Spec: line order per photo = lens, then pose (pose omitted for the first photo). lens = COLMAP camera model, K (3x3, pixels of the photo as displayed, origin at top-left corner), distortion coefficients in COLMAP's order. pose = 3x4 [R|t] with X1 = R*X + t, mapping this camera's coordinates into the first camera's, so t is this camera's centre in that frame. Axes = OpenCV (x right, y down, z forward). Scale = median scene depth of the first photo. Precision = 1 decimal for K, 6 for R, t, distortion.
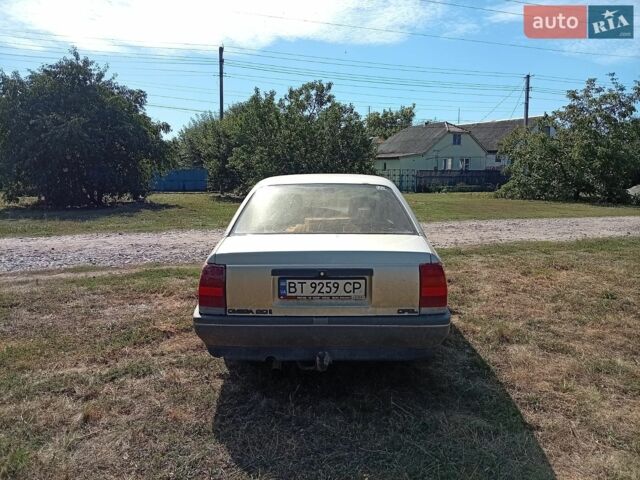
lens RADIAL K [[478.5, 0, 320.0], [0, 478.5, 240.0], [0, 0, 1]] dist [-0.005443, -0.005049]
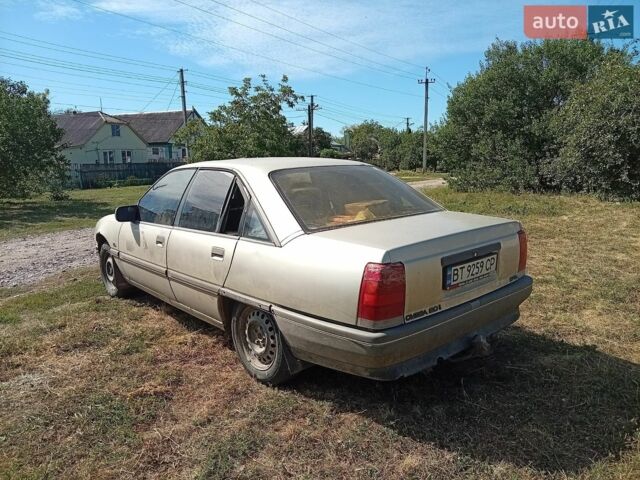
lens RADIAL K [[478.5, 0, 320.0], [0, 478.5, 240.0], [0, 0, 1]] dist [-0.005443, -0.005049]
pose [[0.732215, -0.129520, 0.668645, -0.126332], [0.121182, 0.990862, 0.059232, -0.007646], [-0.670206, 0.037657, 0.741219, 0.074560]]
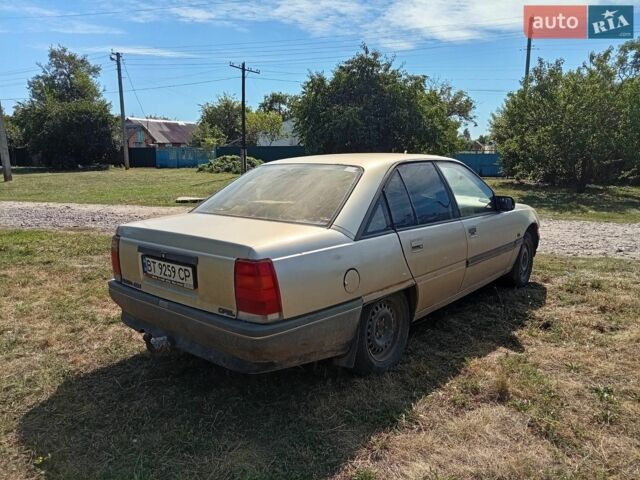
lens RADIAL K [[477.5, 0, 320.0], [0, 477.5, 240.0], [0, 0, 1]] dist [0.005922, -0.003904]
pose [[0.782473, 0.102618, -0.614171, 0.123917], [-0.083512, 0.994711, 0.059803, -0.006516], [0.617060, 0.004496, 0.786904, 0.065192]]
